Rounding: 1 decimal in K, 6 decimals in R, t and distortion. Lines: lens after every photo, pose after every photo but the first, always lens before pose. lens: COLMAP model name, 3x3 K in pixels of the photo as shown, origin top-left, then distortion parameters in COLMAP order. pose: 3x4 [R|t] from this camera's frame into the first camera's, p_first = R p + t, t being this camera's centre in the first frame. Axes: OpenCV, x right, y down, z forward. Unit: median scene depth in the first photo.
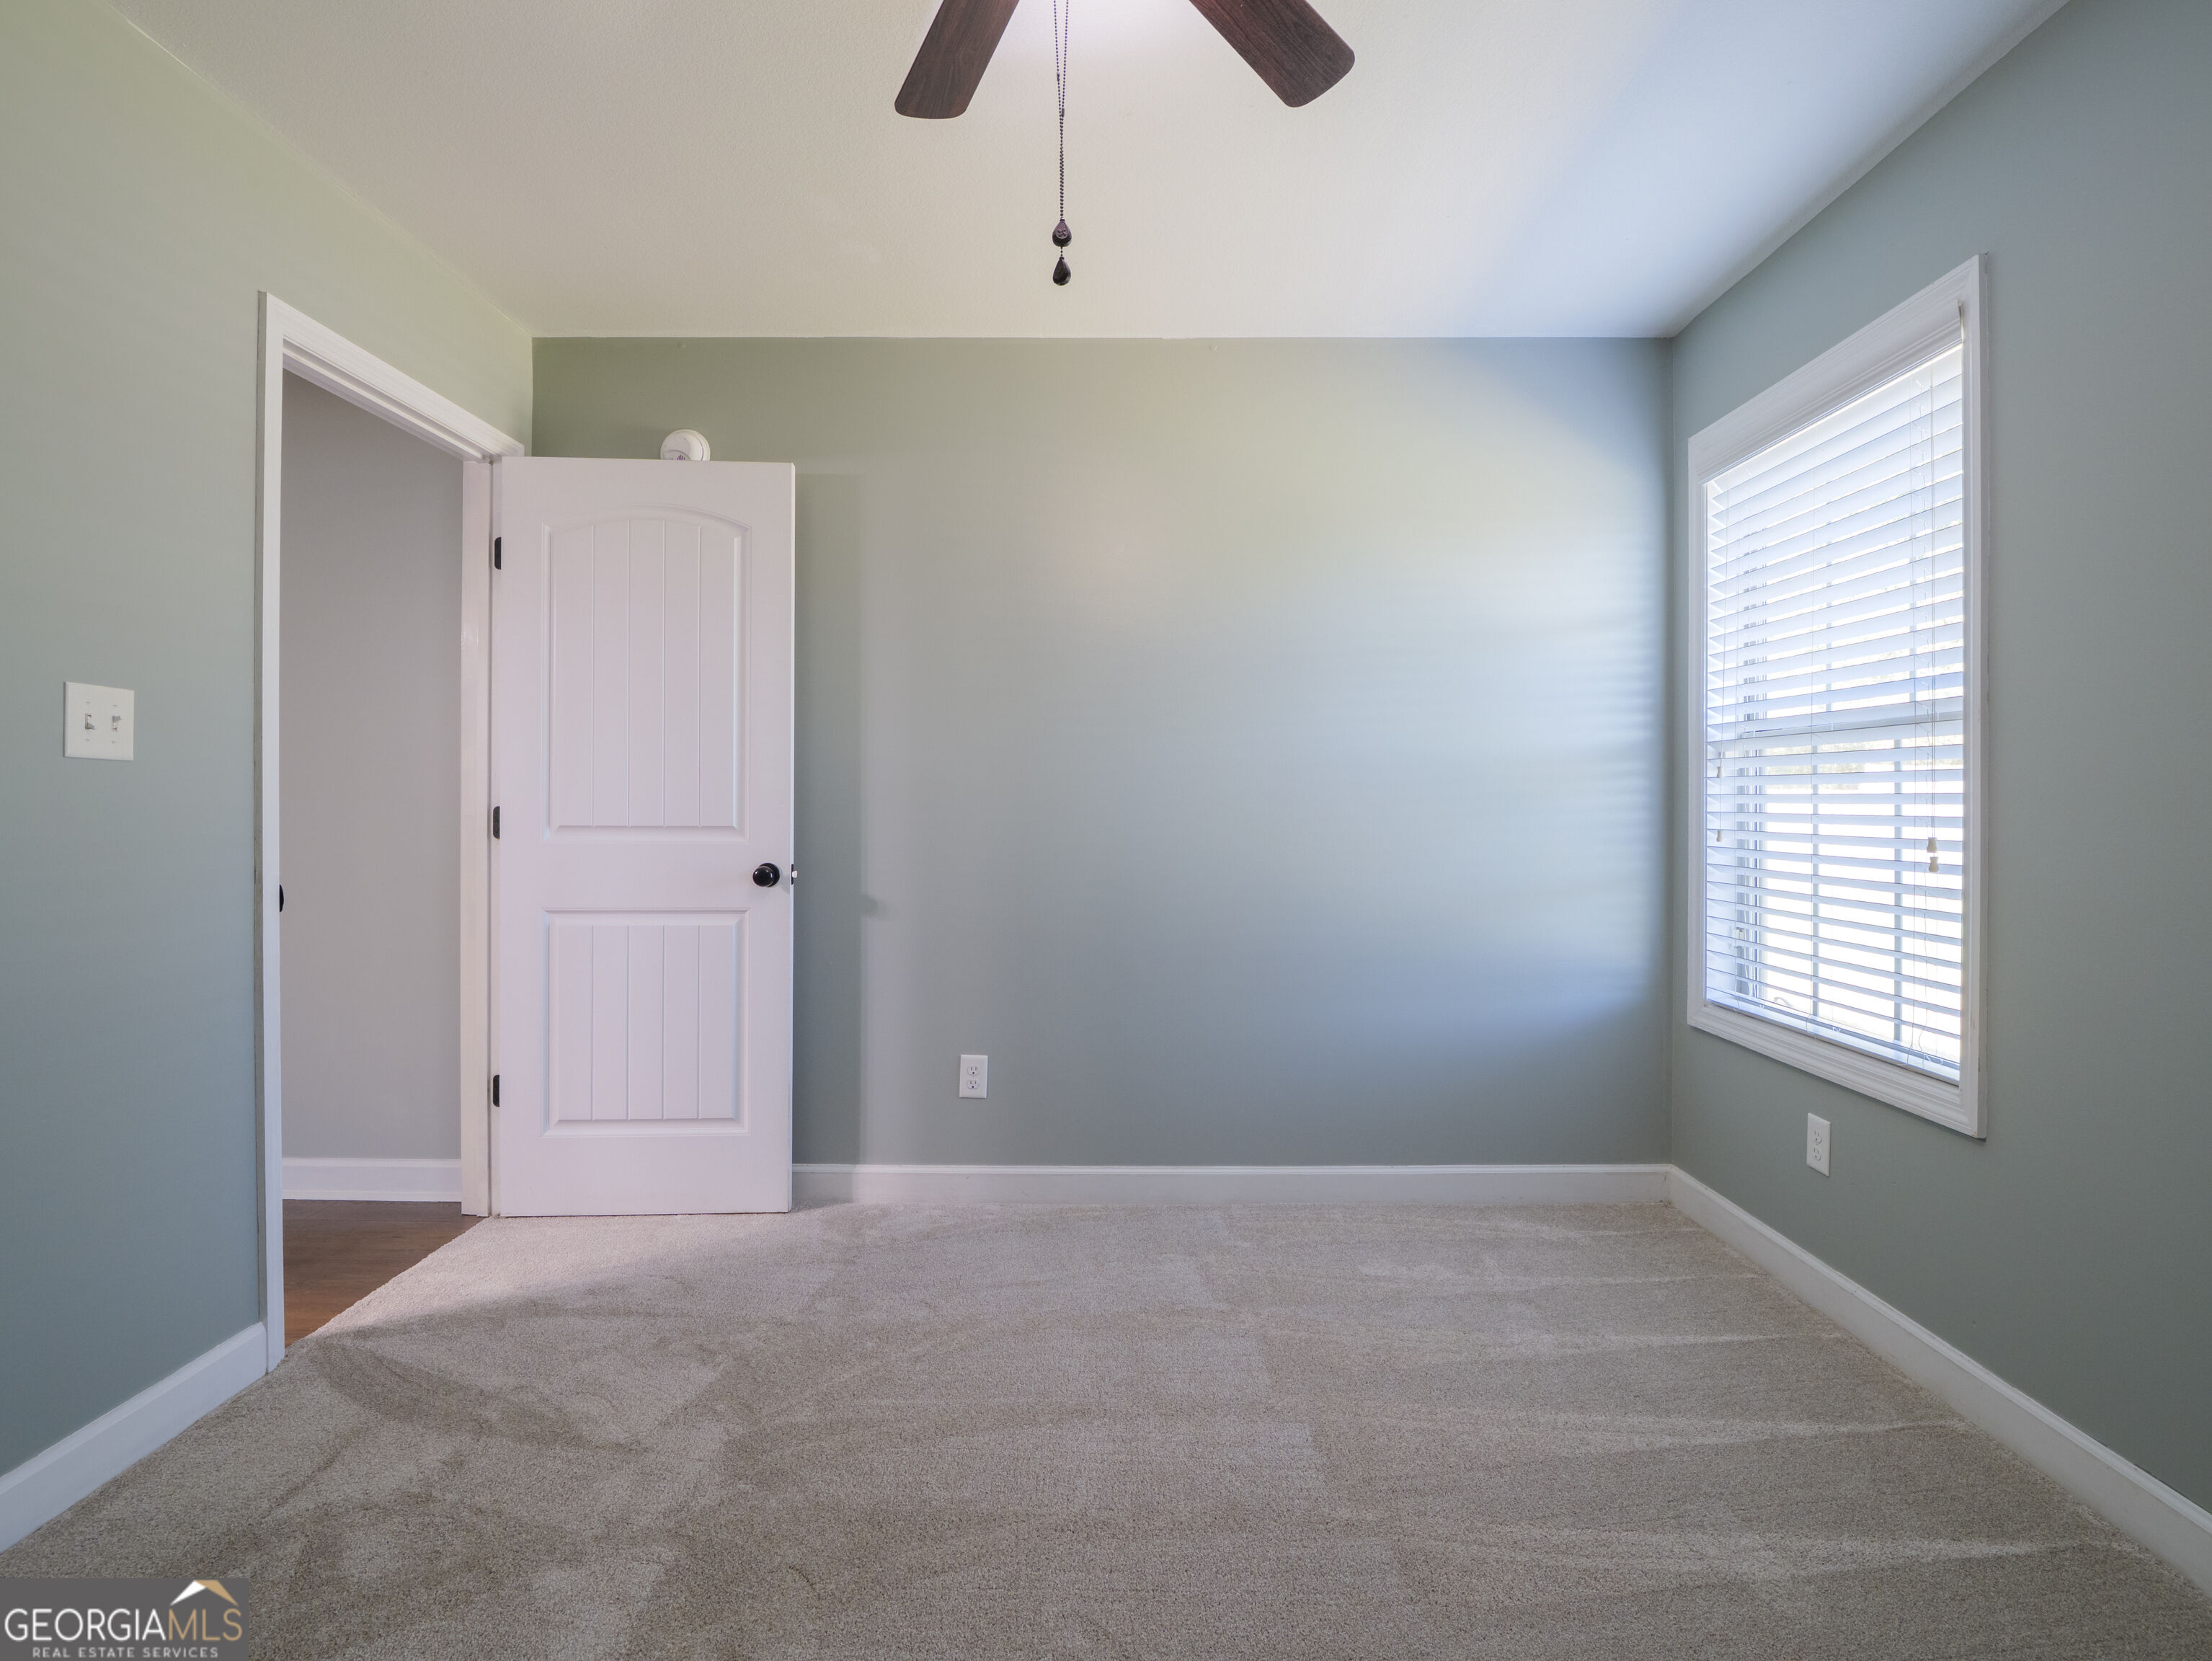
lens RADIAL K [[1084.7, 0, 1105.2], [0, 1084.7, 811.6], [0, 0, 1]] dist [0.000138, -0.000048]
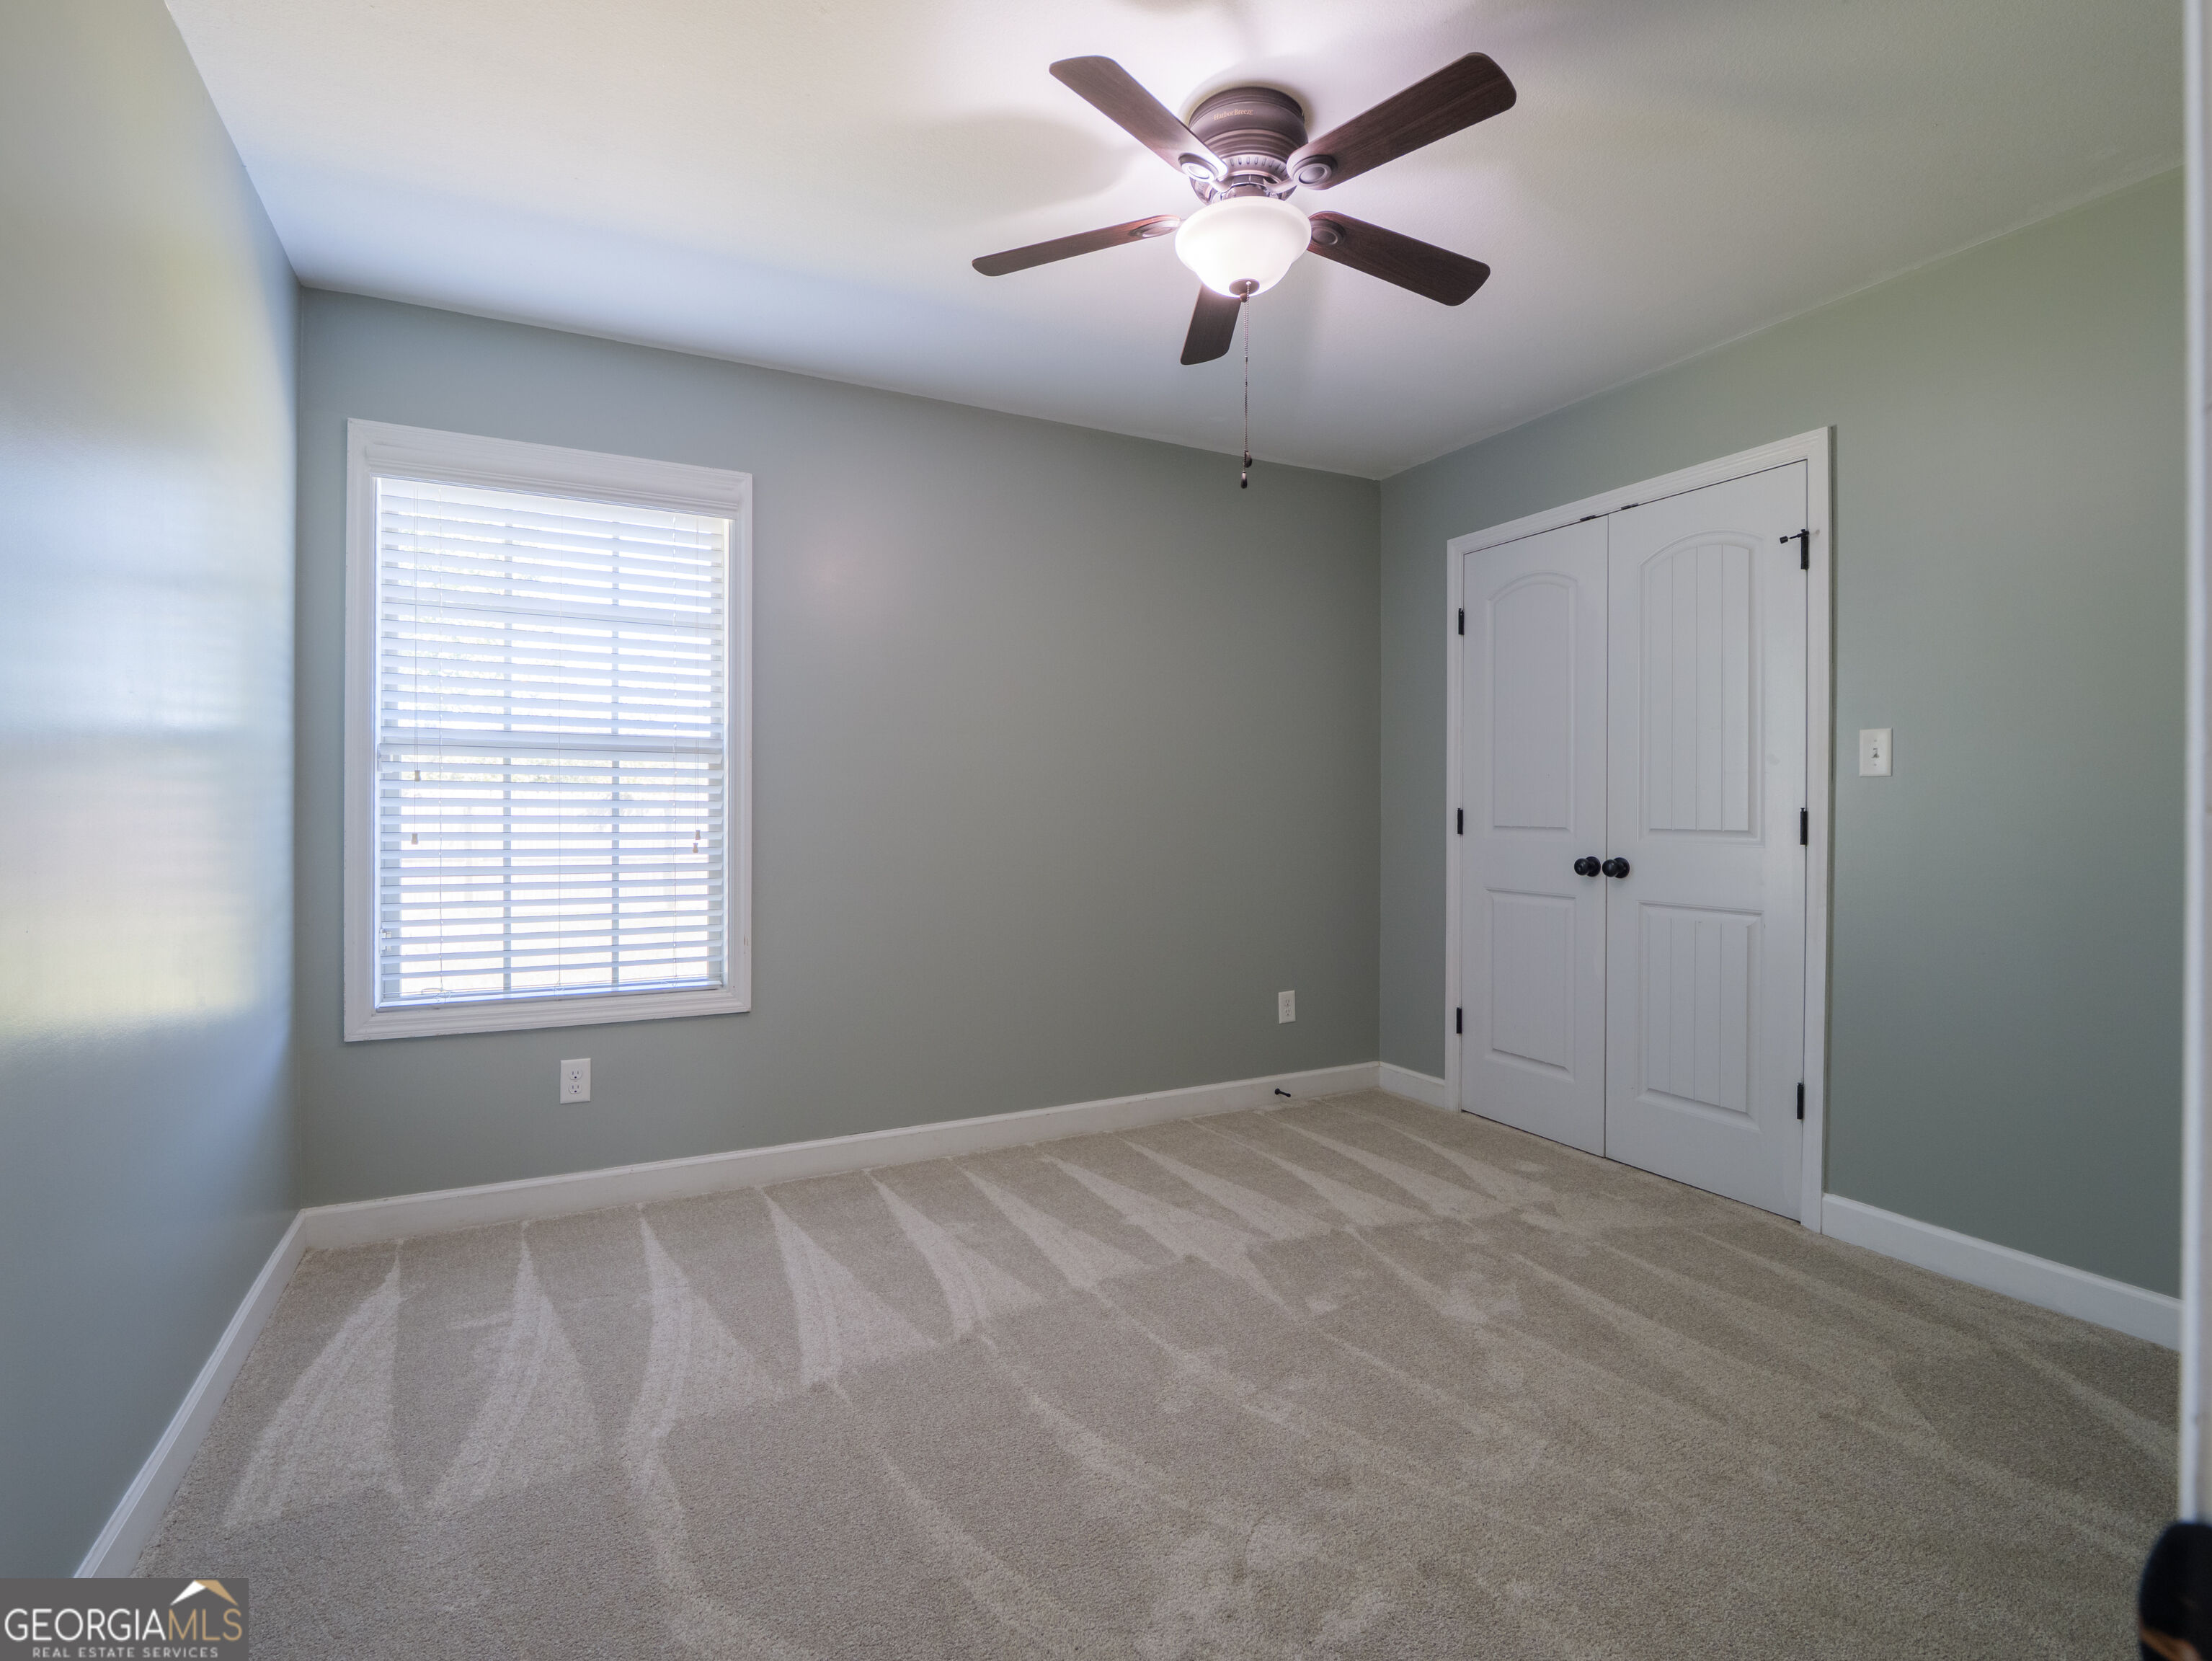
lens RADIAL K [[1108.6, 0, 1106.0], [0, 1108.6, 830.5], [0, 0, 1]] dist [-0.001007, -0.000556]
pose [[-0.462207, -0.005774, 0.886753, -0.807140], [0.007678, 0.999915, 0.010513, 0.011459], [-0.886739, 0.011668, -0.462123, 1.119264]]
